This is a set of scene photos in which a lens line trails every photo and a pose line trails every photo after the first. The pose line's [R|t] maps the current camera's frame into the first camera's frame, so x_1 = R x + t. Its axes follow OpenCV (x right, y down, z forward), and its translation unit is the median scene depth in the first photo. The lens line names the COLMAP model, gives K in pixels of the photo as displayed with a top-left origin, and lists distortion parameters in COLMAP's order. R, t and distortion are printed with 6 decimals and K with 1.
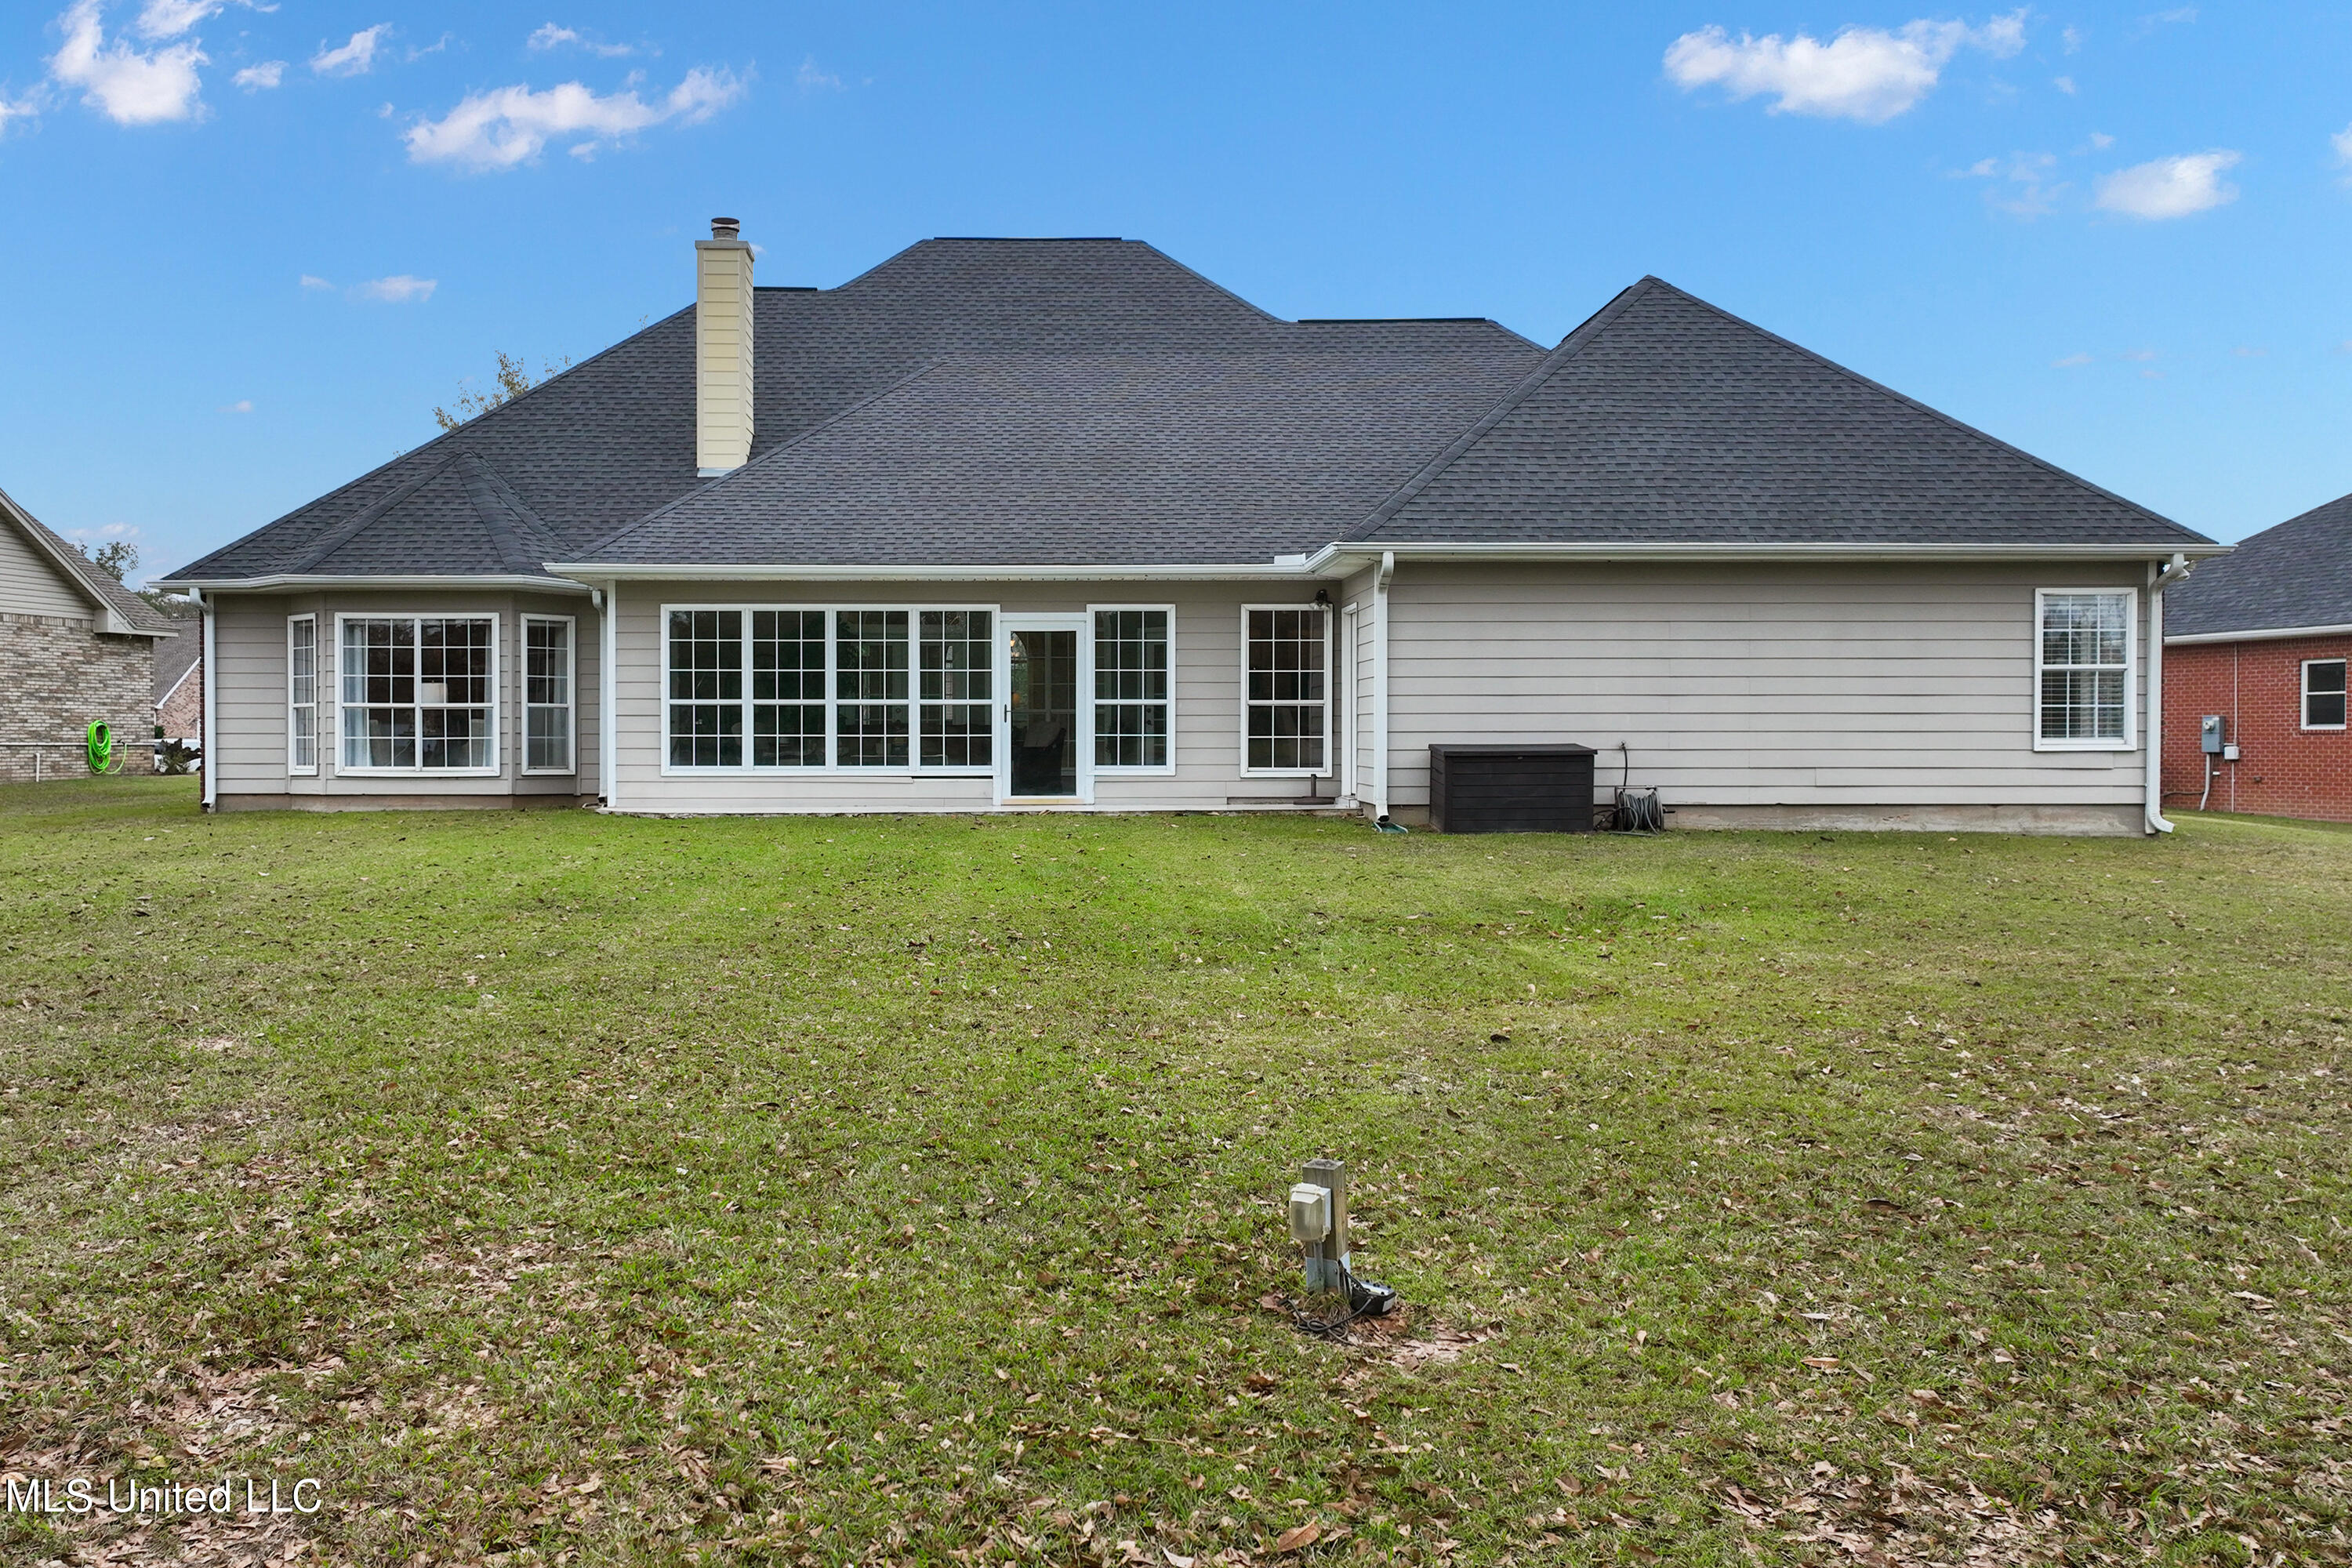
lens RADIAL K [[1778.5, 0, 1163.0], [0, 1778.5, 767.8], [0, 0, 1]] dist [-0.006195, -0.002877]
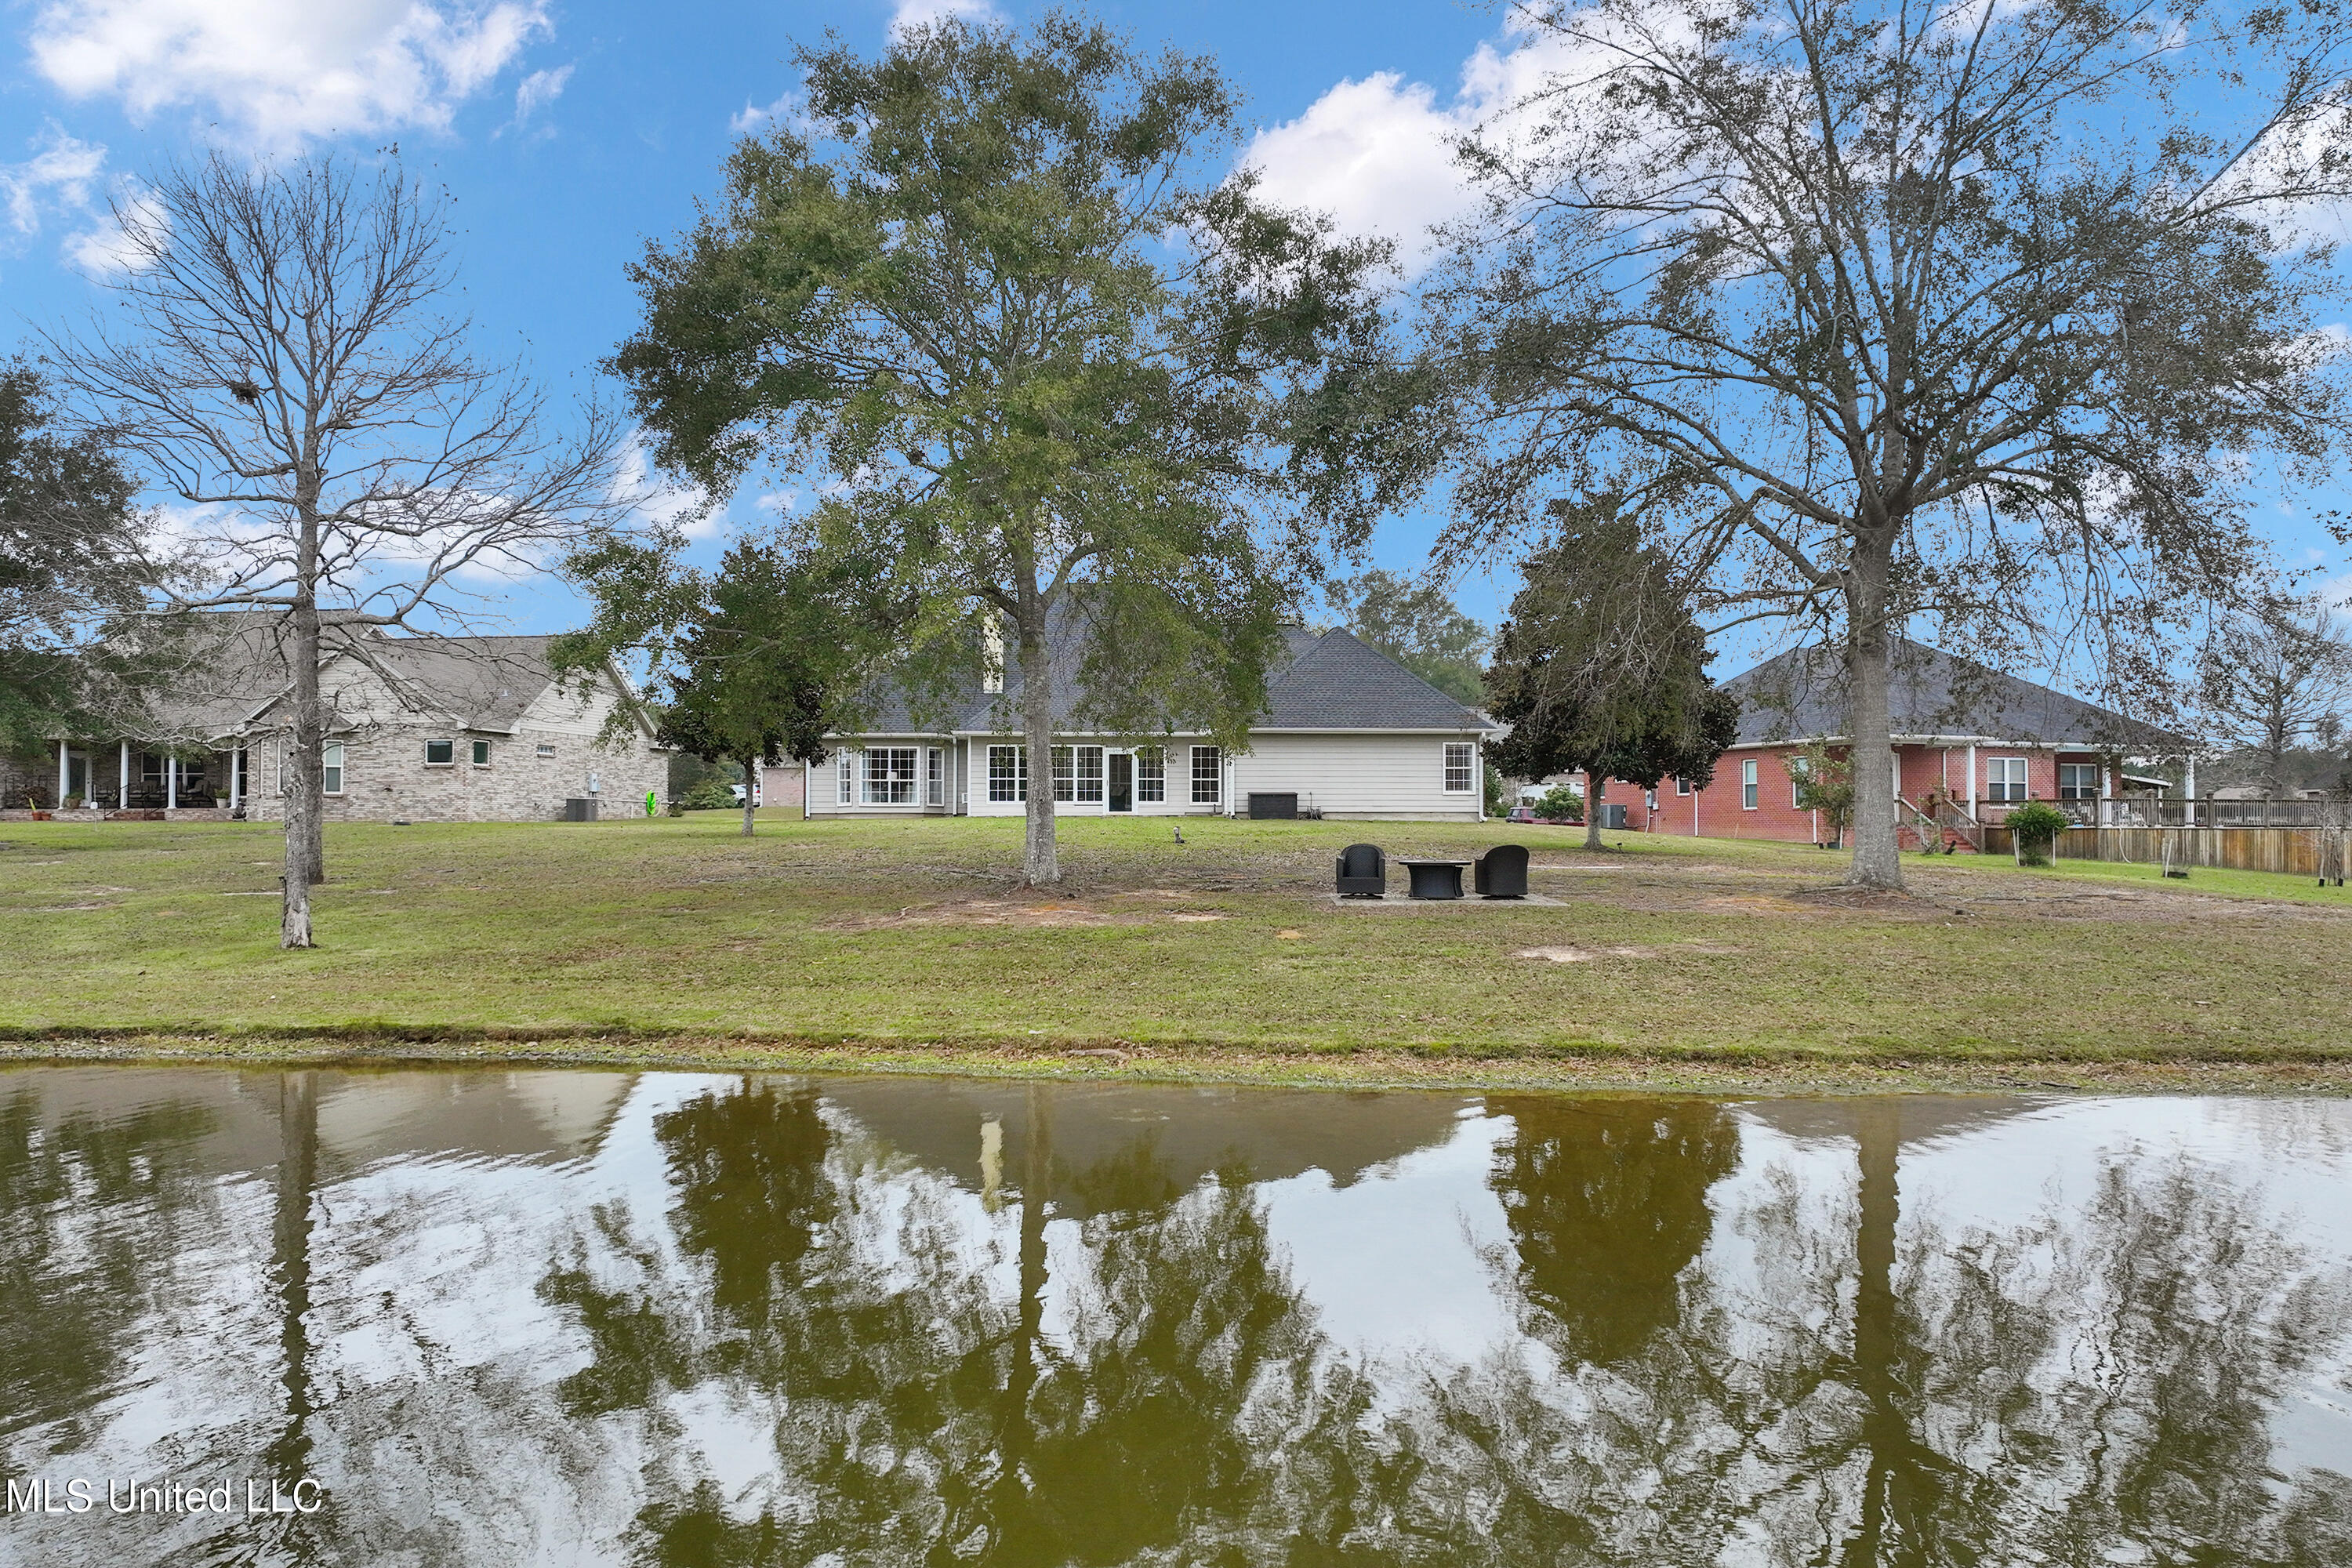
lens RADIAL K [[1778.5, 0, 1129.3], [0, 1778.5, 788.3], [0, 0, 1]] dist [-0.006195, -0.002877]
pose [[0.999978, 0.001679, 0.006355, -0.071001], [-0.001450, 0.999355, -0.035889, 0.079599], [-0.006412, 0.035879, 0.999336, -1.837508]]
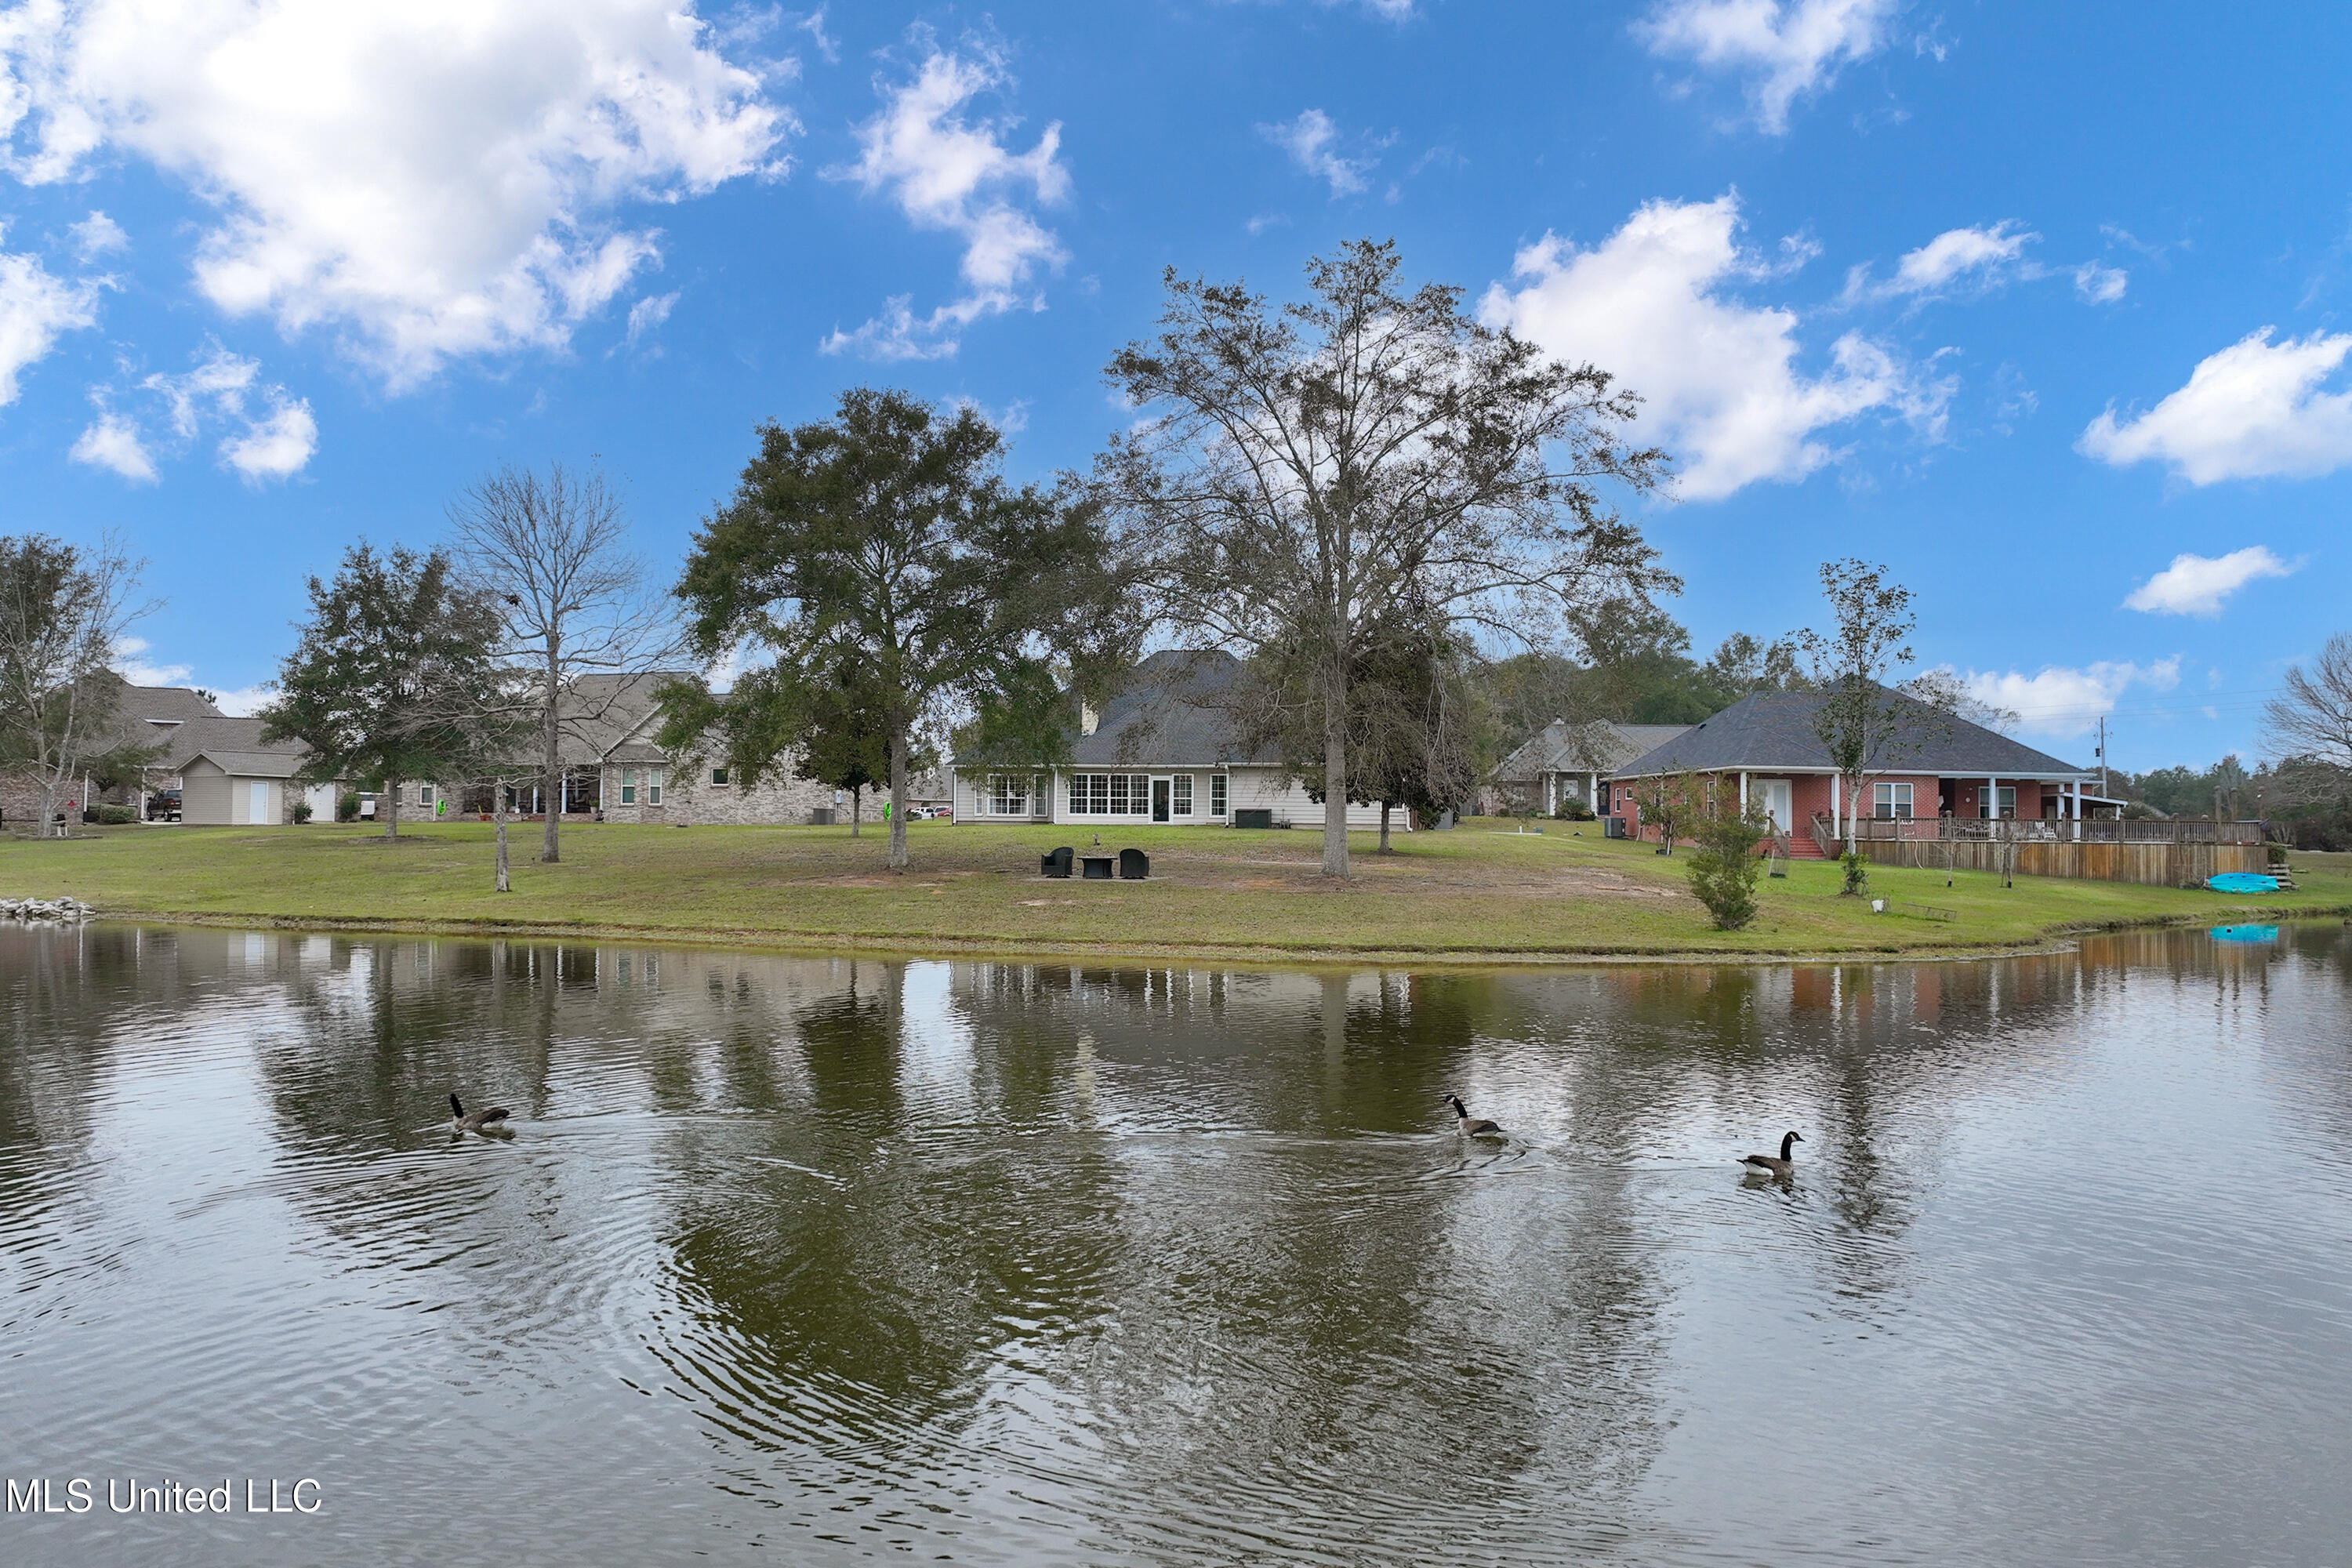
lens RADIAL K [[1778.5, 0, 1180.5], [0, 1778.5, 791.9], [0, 0, 1]] dist [-0.006195, -0.002877]
pose [[0.974905, 0.005902, -0.222541, 0.857090], [-0.012955, 0.999459, -0.030245, 0.068623], [0.222242, 0.032369, 0.974454, -2.851405]]
